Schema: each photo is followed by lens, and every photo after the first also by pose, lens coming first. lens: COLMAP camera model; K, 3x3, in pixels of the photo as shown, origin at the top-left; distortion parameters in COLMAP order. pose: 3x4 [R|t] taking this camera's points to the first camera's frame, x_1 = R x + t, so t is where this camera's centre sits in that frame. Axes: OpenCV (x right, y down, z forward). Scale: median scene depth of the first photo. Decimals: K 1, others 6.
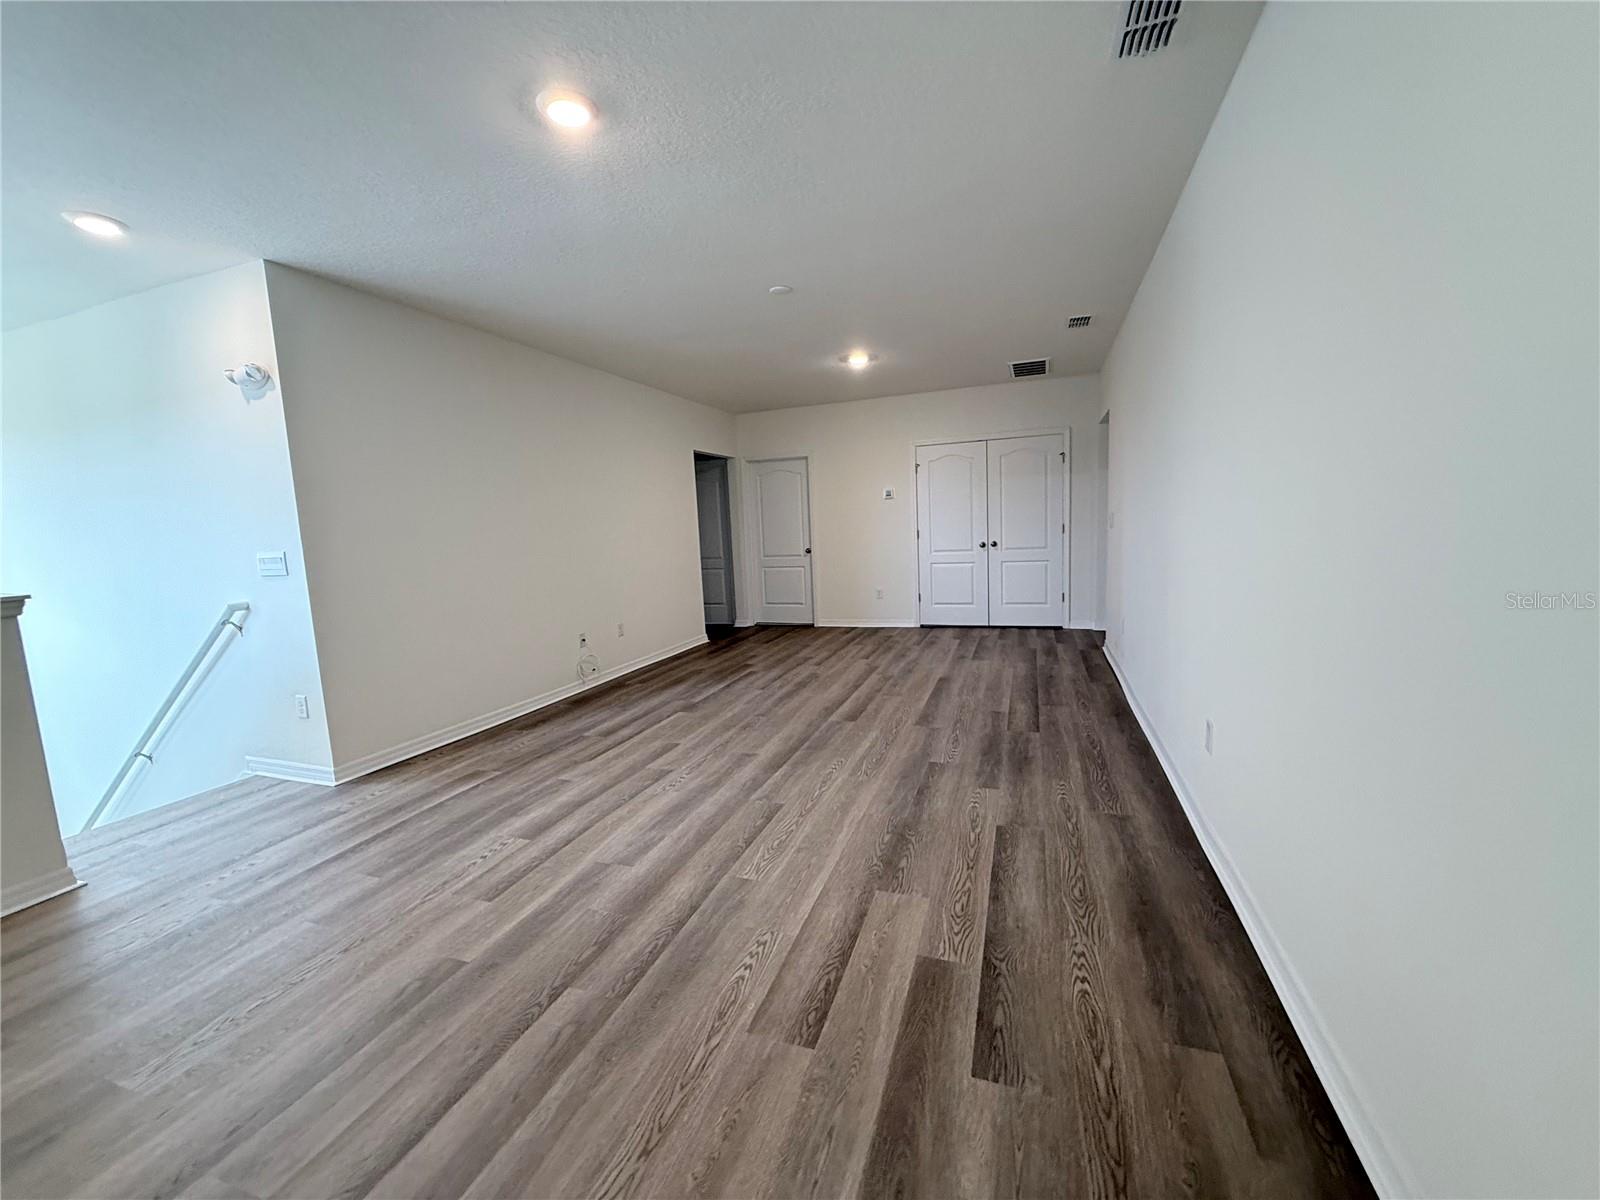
lens RADIAL K [[635.1, 0, 803.0], [0, 635.1, 599.9], [0, 0, 1]] dist [0.001080, 0.000110]
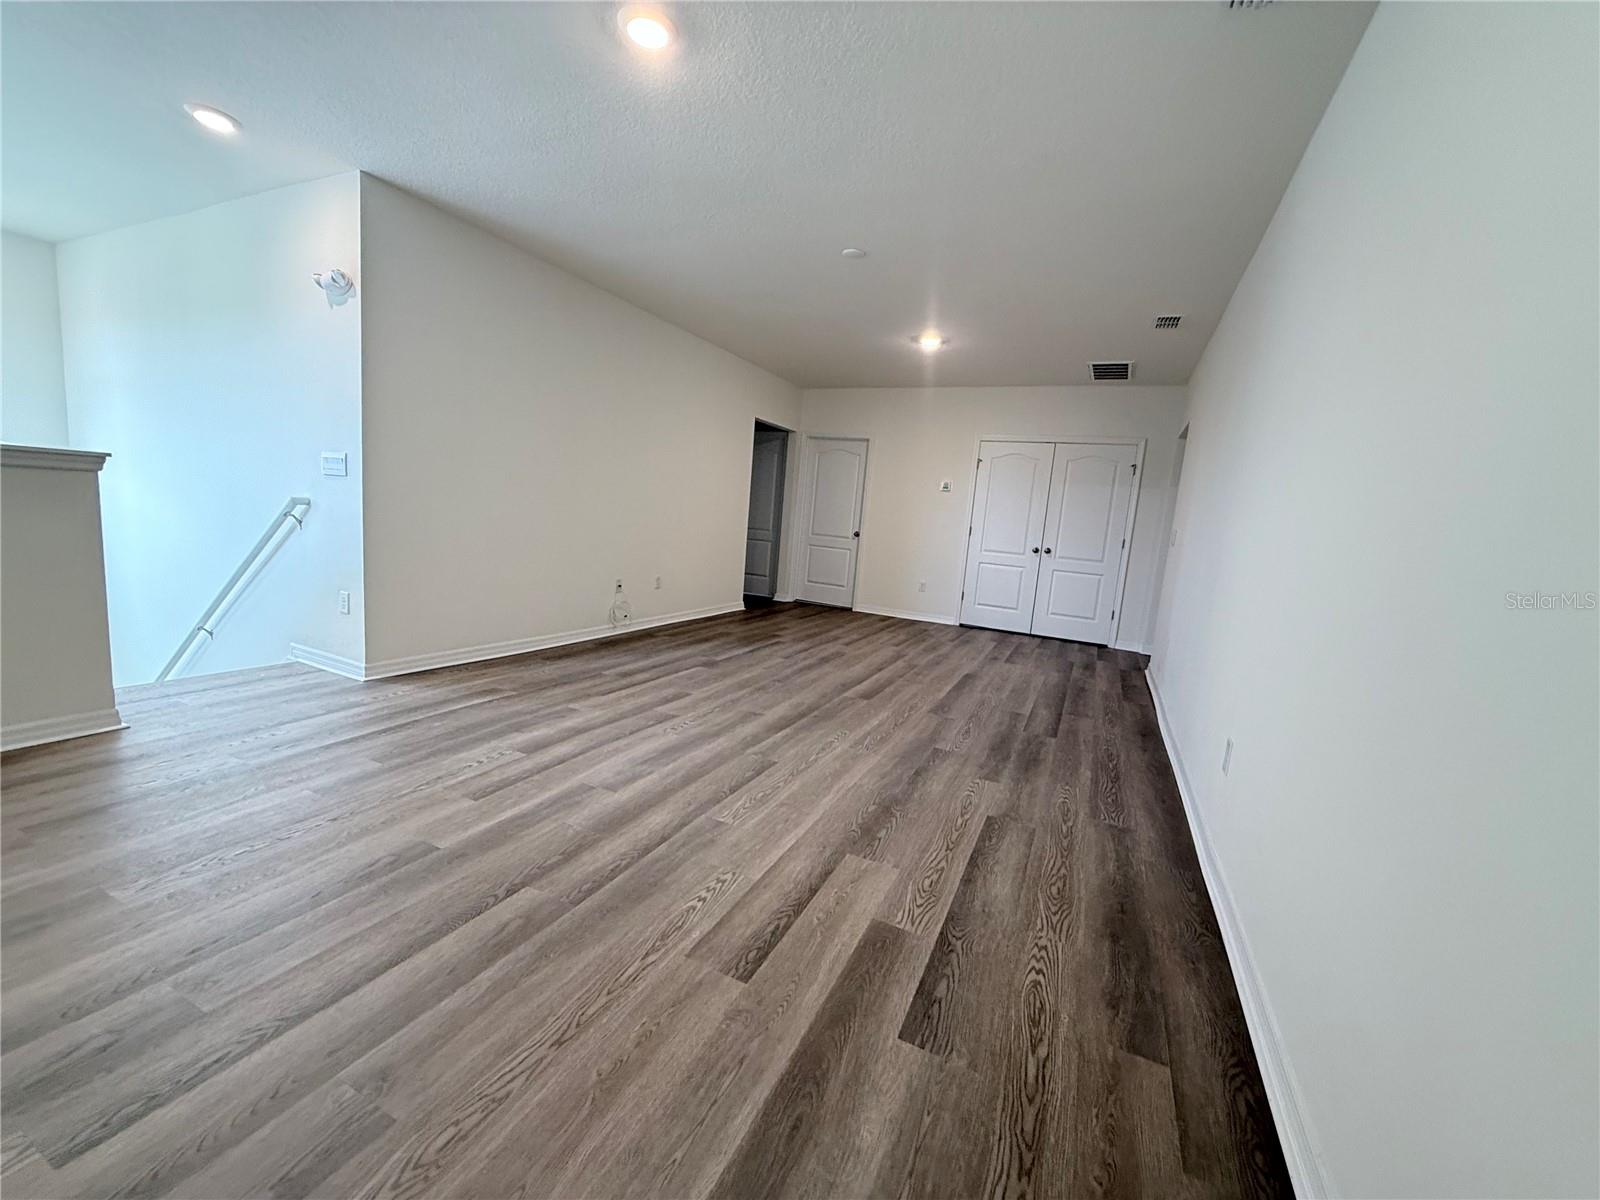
lens RADIAL K [[635.1, 0, 803.0], [0, 635.1, 599.9], [0, 0, 1]] dist [0.001080, 0.000110]
pose [[0.987141, 0.138142, -0.080436, 0.062909], [-0.136941, 0.990372, 0.020280, 0.051161], [0.082463, -0.009004, 0.996553, 0.015724]]
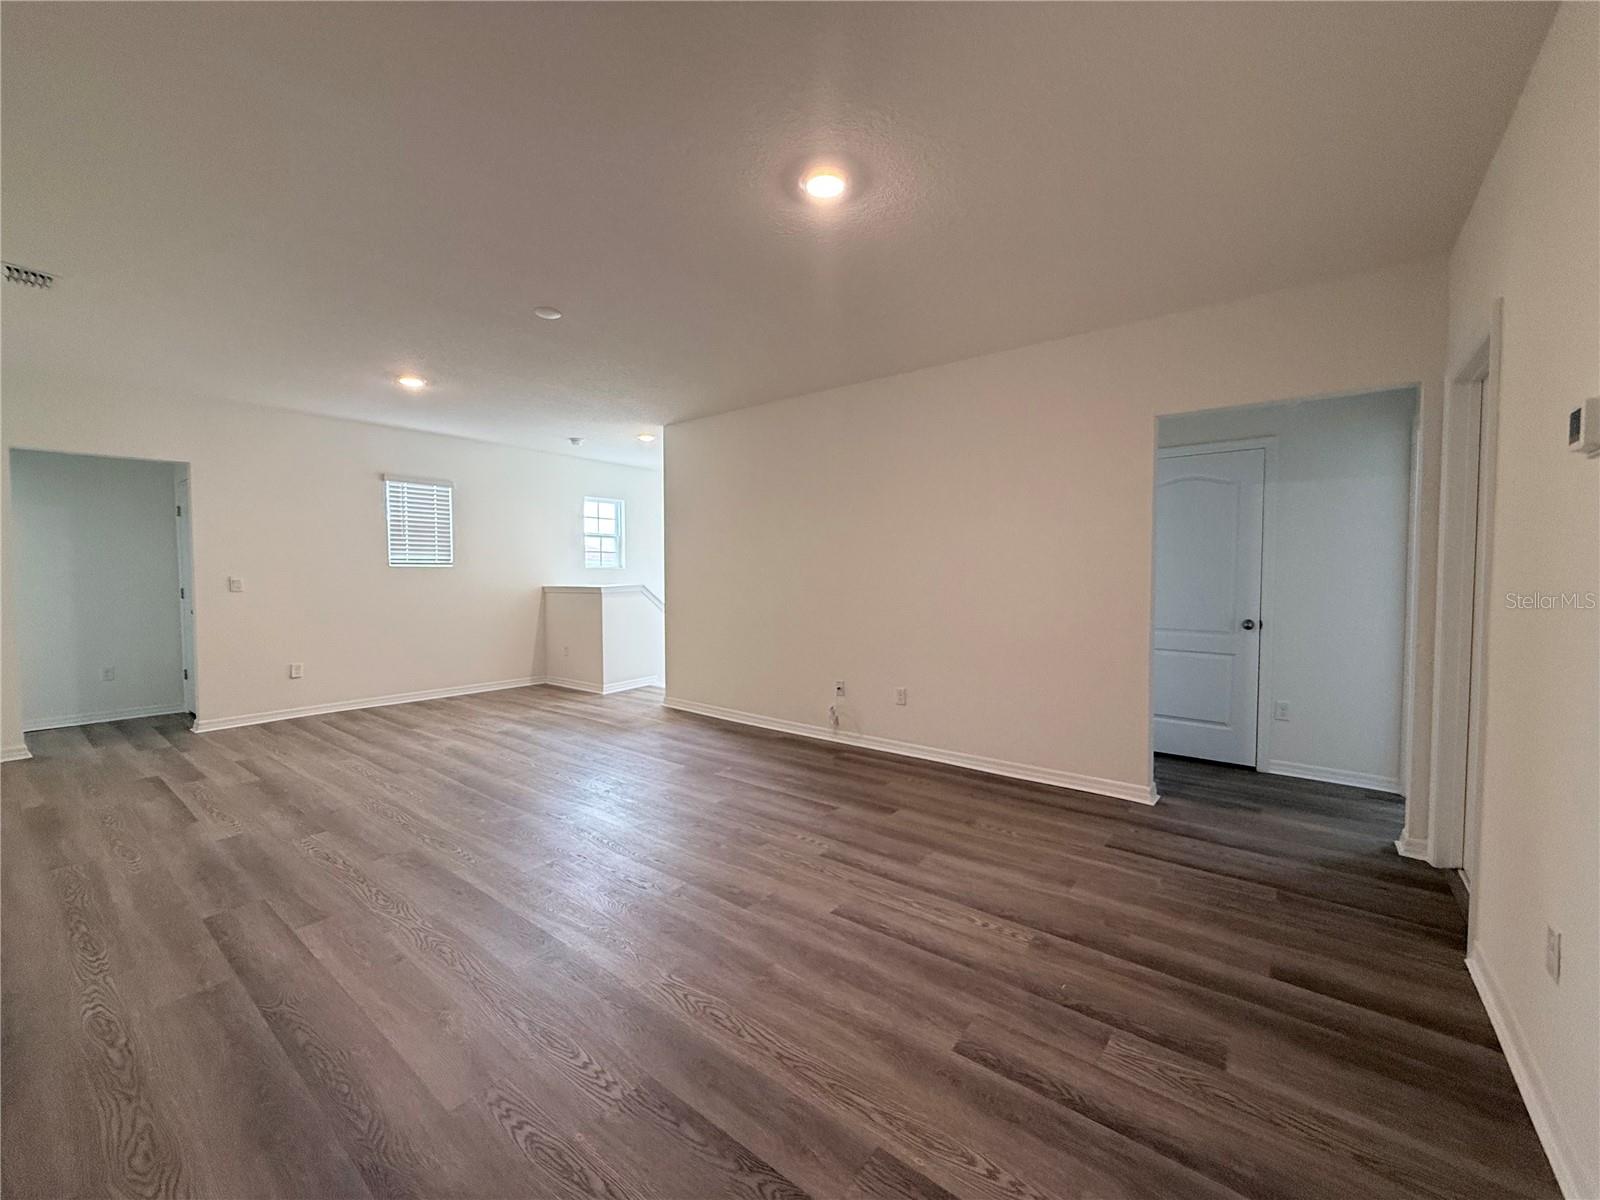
lens RADIAL K [[645.2, 0, 795.8], [0, 645.2, 597.6], [0, 0, 1]] dist [-0.000298, -0.000352]
pose [[-0.324881, 0.077856, -0.942545, 1.136527], [-0.098353, 0.988421, 0.115546, -0.350542], [0.940627, 0.130240, -0.313462, 2.568440]]
